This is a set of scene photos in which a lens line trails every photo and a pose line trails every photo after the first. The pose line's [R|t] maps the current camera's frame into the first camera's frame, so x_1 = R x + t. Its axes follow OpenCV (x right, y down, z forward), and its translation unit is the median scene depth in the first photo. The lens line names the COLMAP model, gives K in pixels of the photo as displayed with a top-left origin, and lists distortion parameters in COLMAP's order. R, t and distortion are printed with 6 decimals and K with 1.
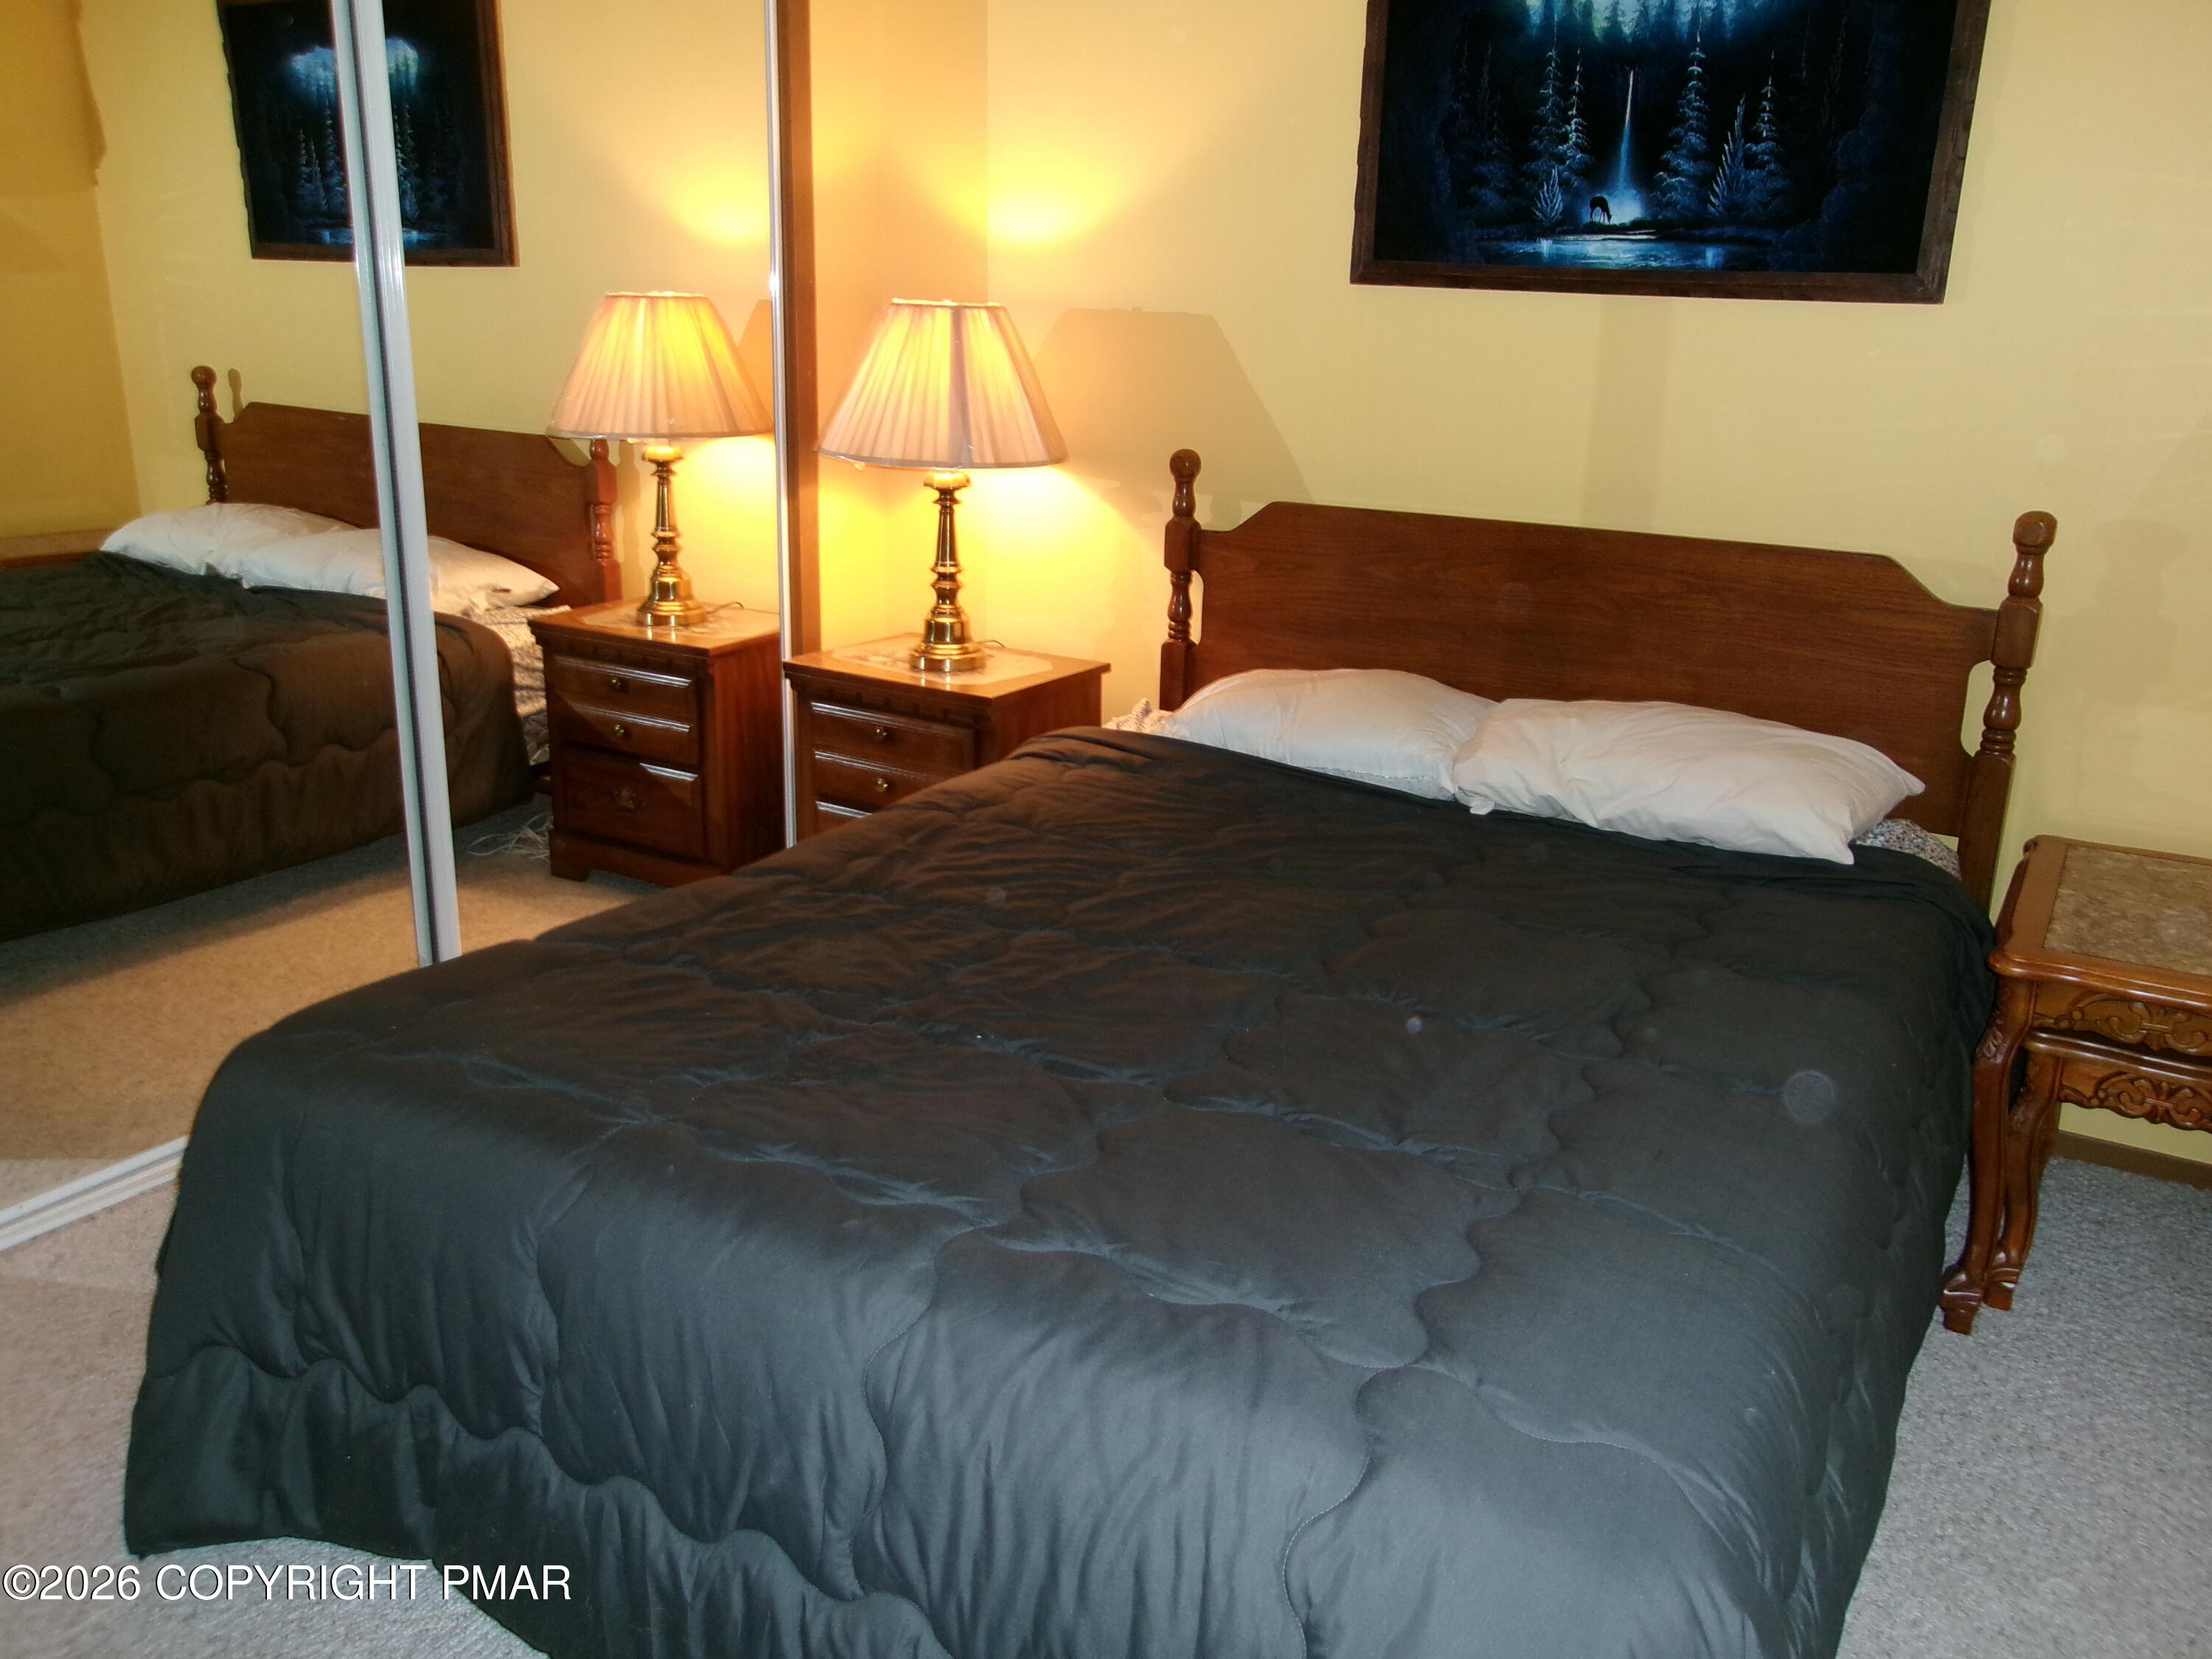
lens RADIAL K [[1734.6, 0, 1105.6], [0, 1734.6, 832.0], [0, 0, 1]] dist [-0.015154, 0.036313]
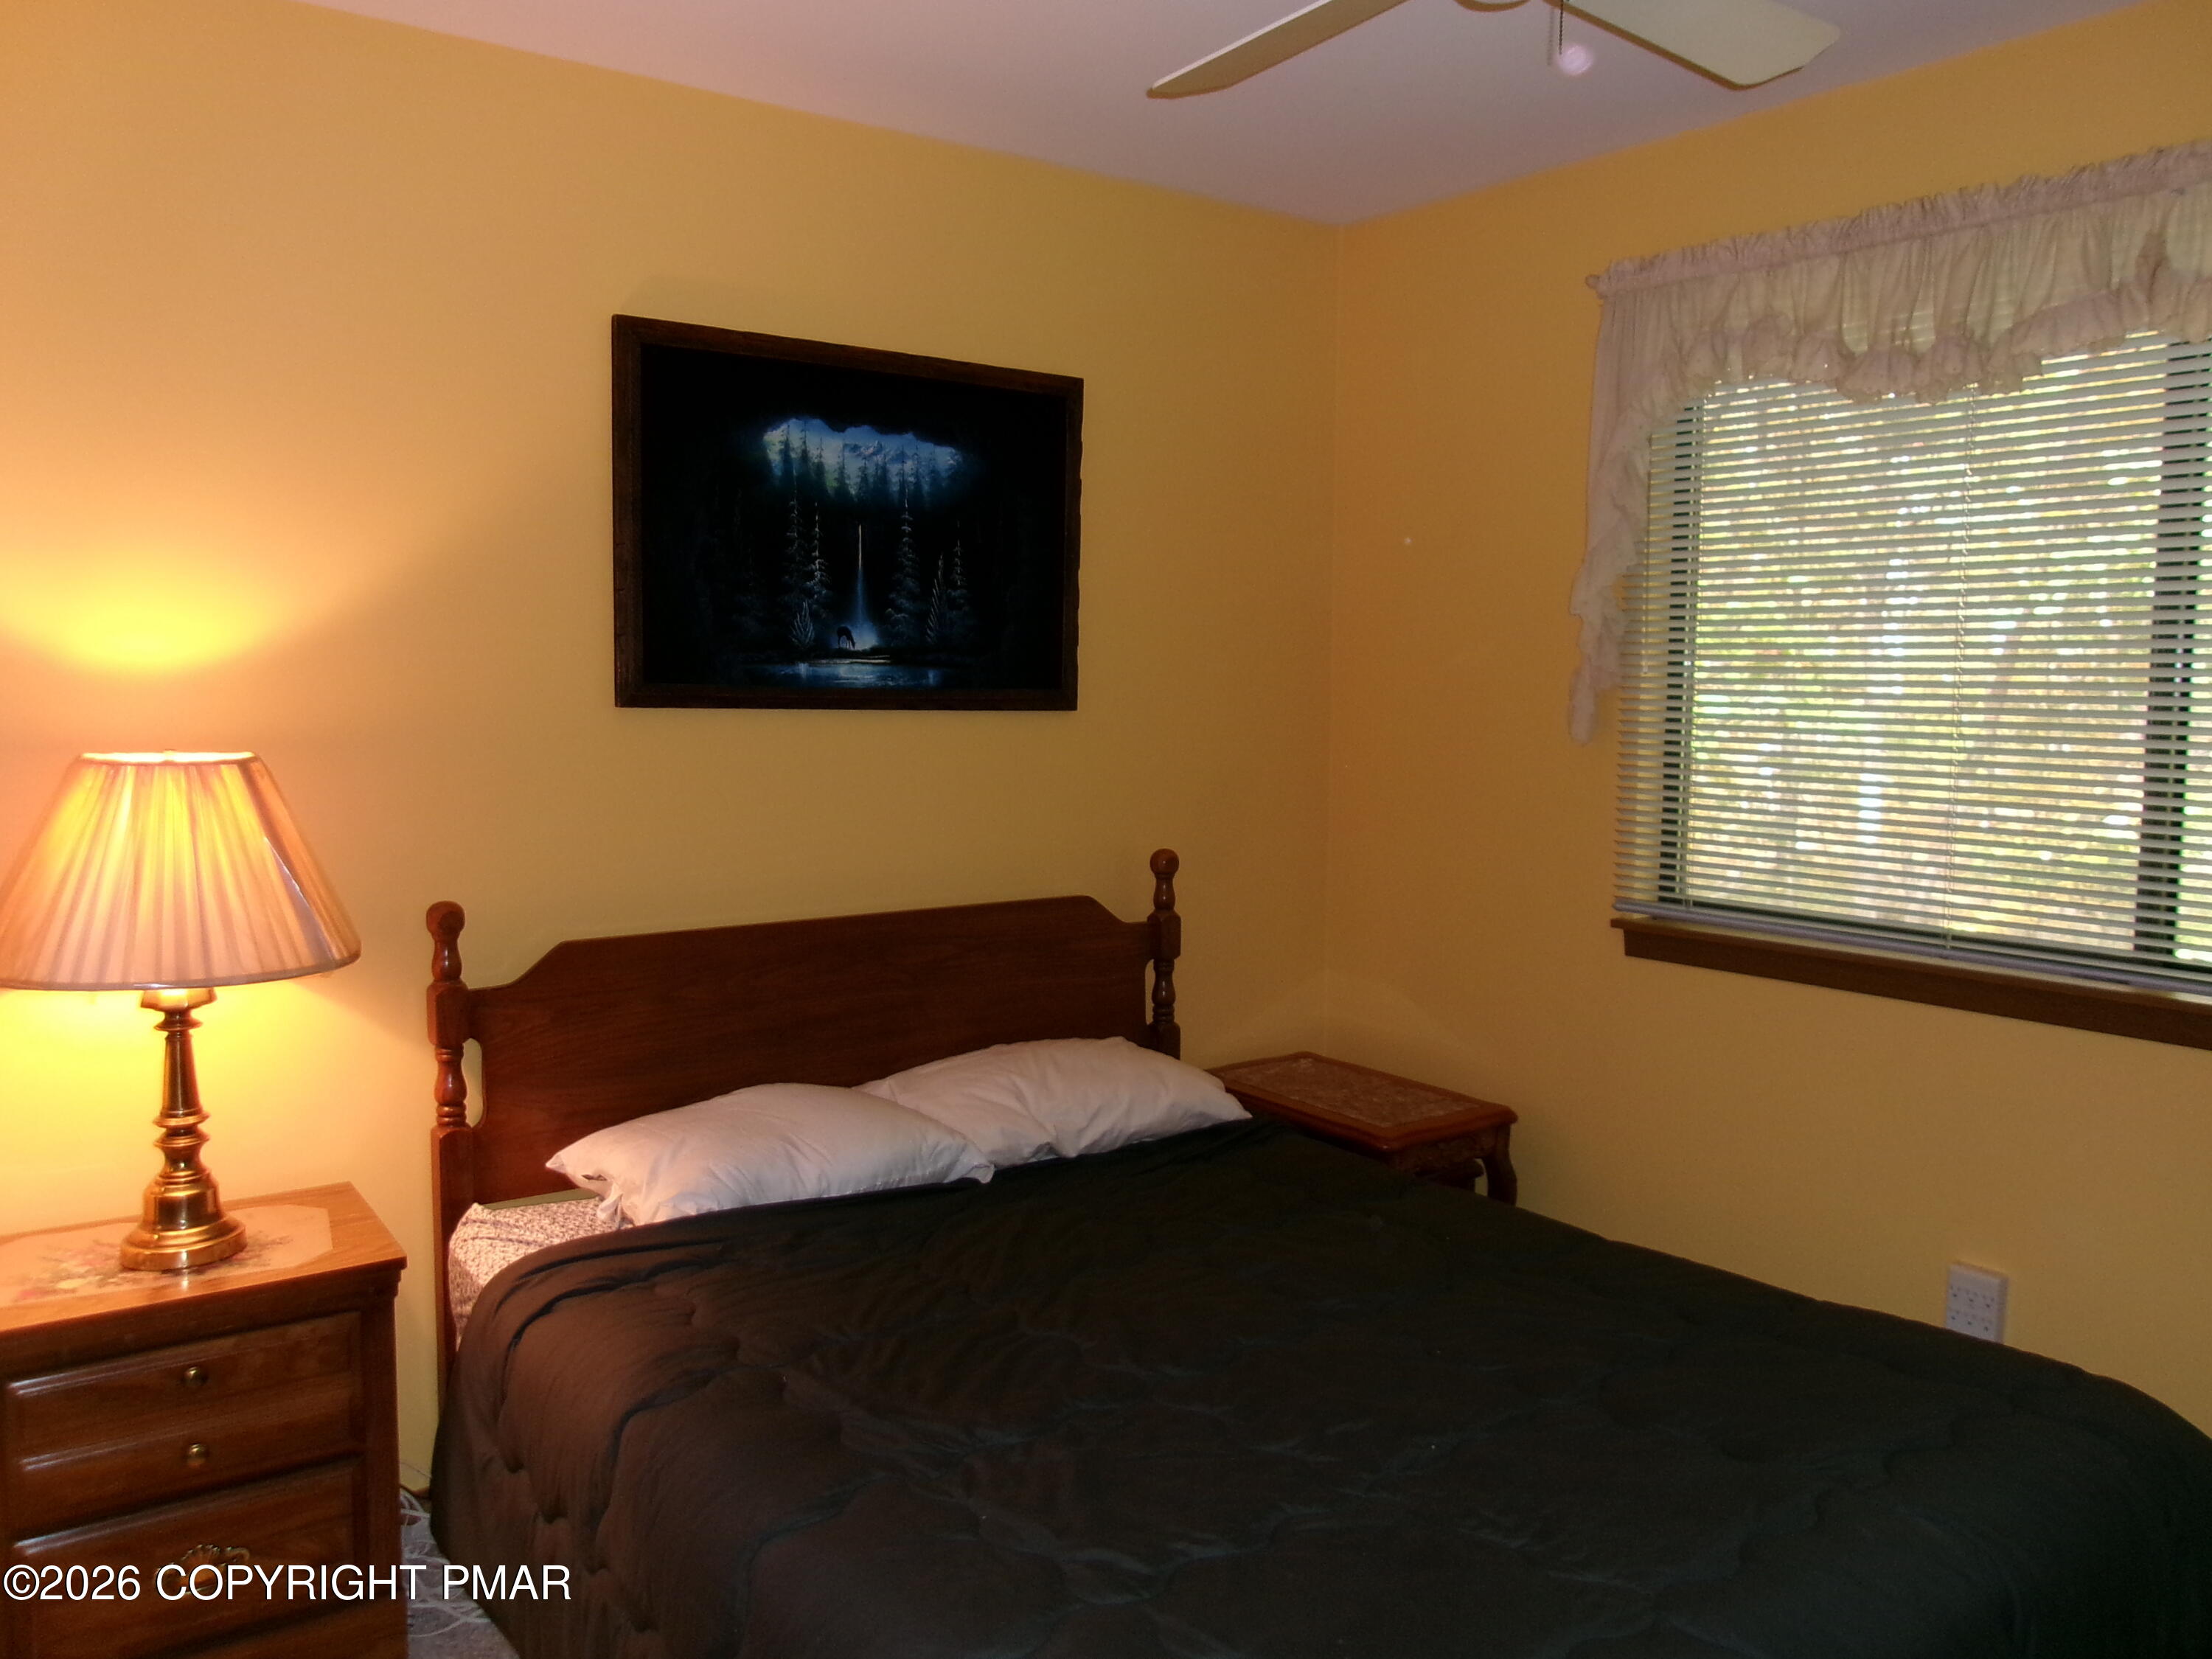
lens RADIAL K [[1734.6, 0, 1107.1], [0, 1734.6, 825.4], [0, 0, 1]] dist [-0.015154, 0.036313]
pose [[0.362125, -0.110630, 0.925541, -0.712242], [0.270028, 0.962806, 0.009433, -0.207973], [-0.892160, 0.246506, 0.378529, 0.454416]]
